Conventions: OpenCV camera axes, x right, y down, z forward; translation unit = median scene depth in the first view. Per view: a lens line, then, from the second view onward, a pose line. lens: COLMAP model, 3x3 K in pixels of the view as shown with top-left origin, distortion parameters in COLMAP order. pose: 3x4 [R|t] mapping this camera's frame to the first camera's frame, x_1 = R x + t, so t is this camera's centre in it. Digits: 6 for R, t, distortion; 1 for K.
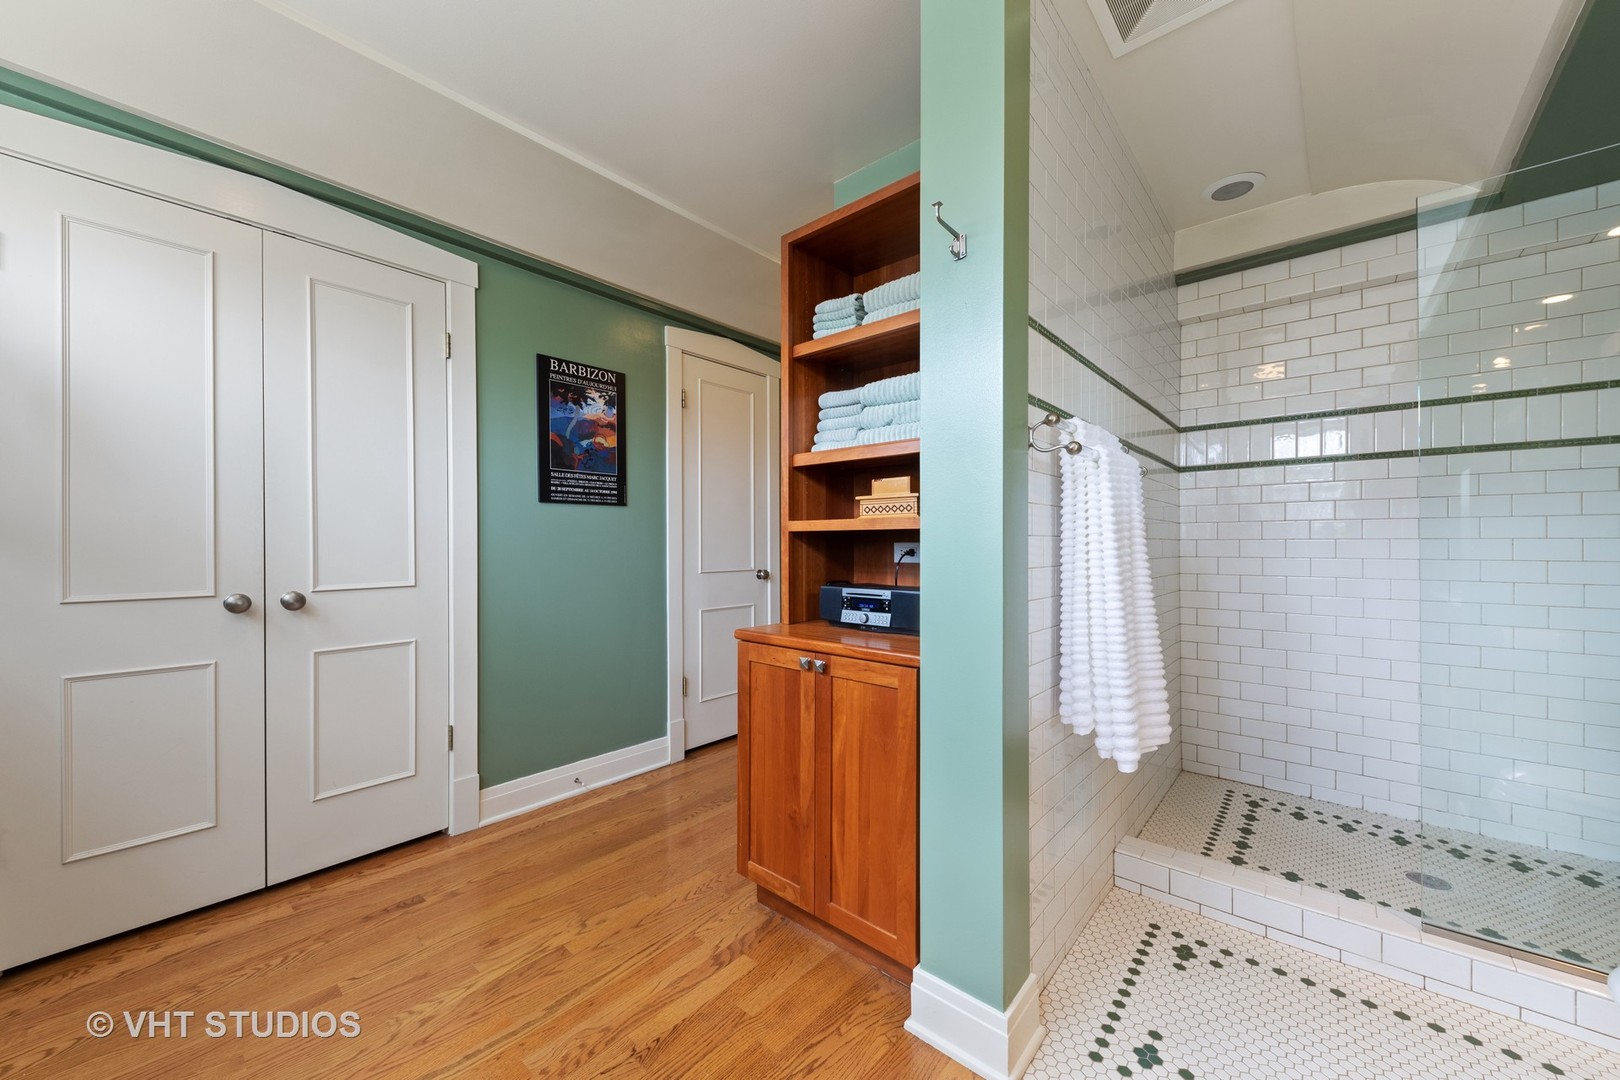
lens RADIAL K [[628.7, 0, 812.4], [0, 628.7, 547.3], [0, 0, 1]] dist [-0.000194, 0.000332]
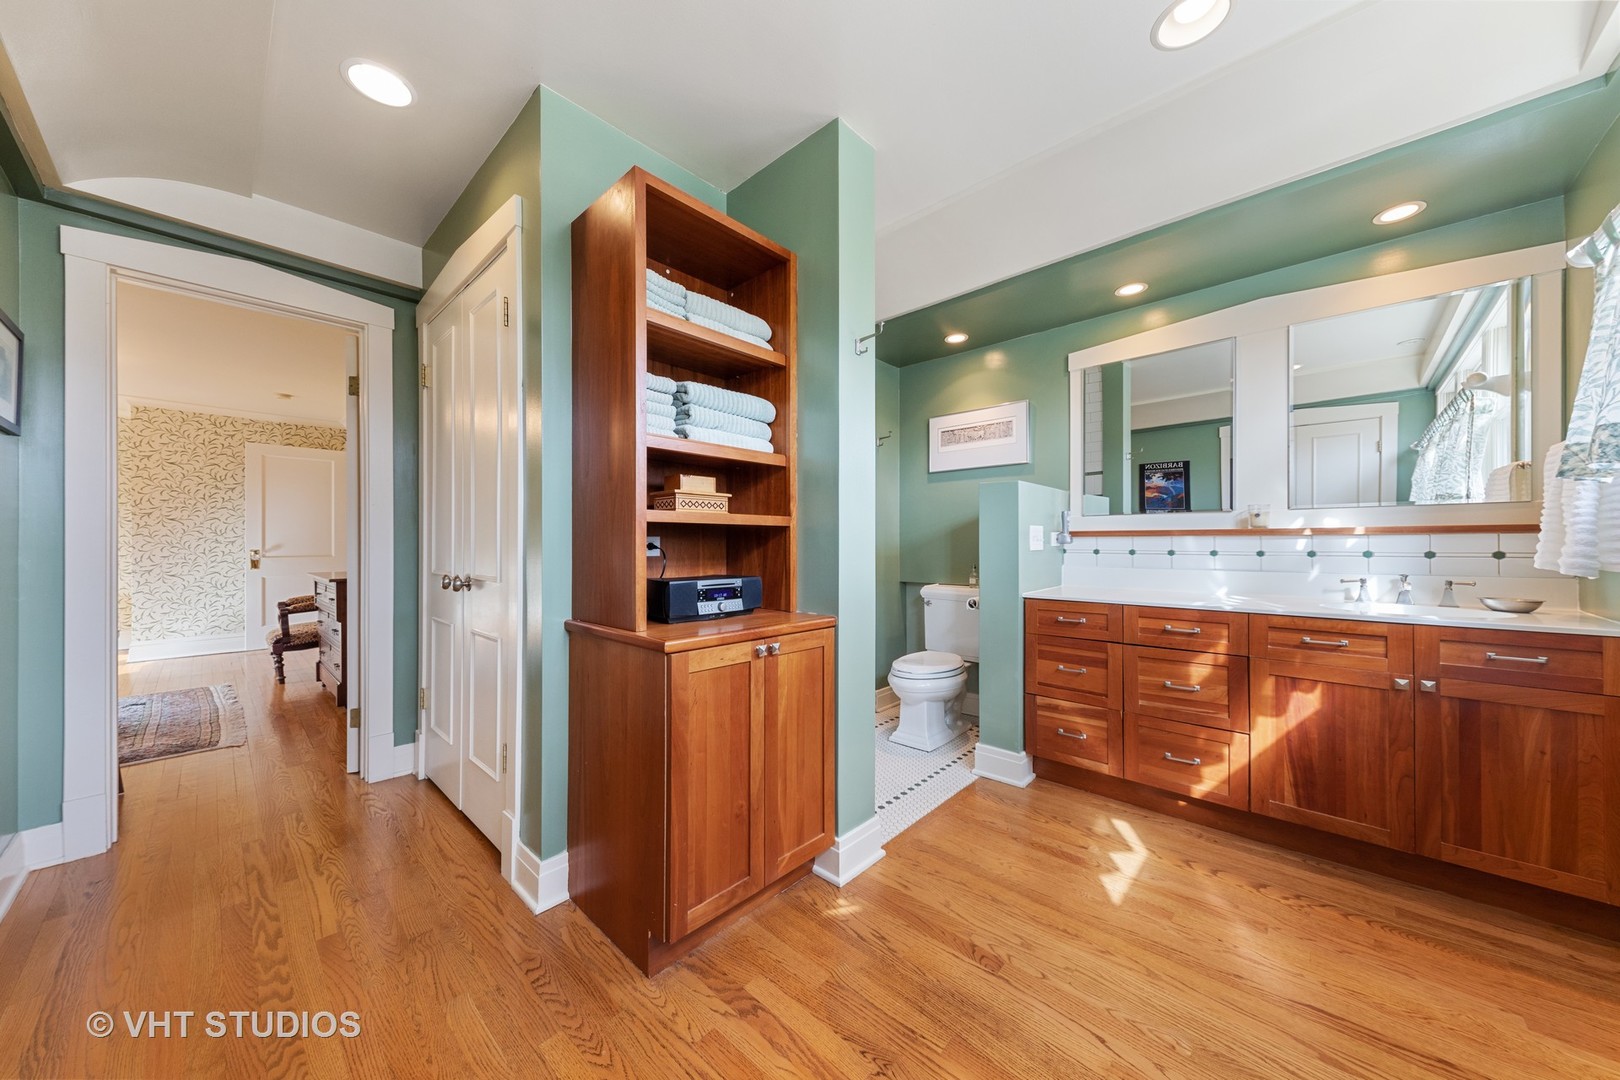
lens RADIAL K [[558.1, 0, 812.4], [0, 558.1, 542.9], [0, 0, 1]] dist [0.001390, 0.000002]
pose [[-0.008032, 0.005552, 0.999952, -0.892560], [0.003359, 0.999979, -0.005526, 0.010493], [-0.999962, 0.003314, -0.008051, 0.878463]]
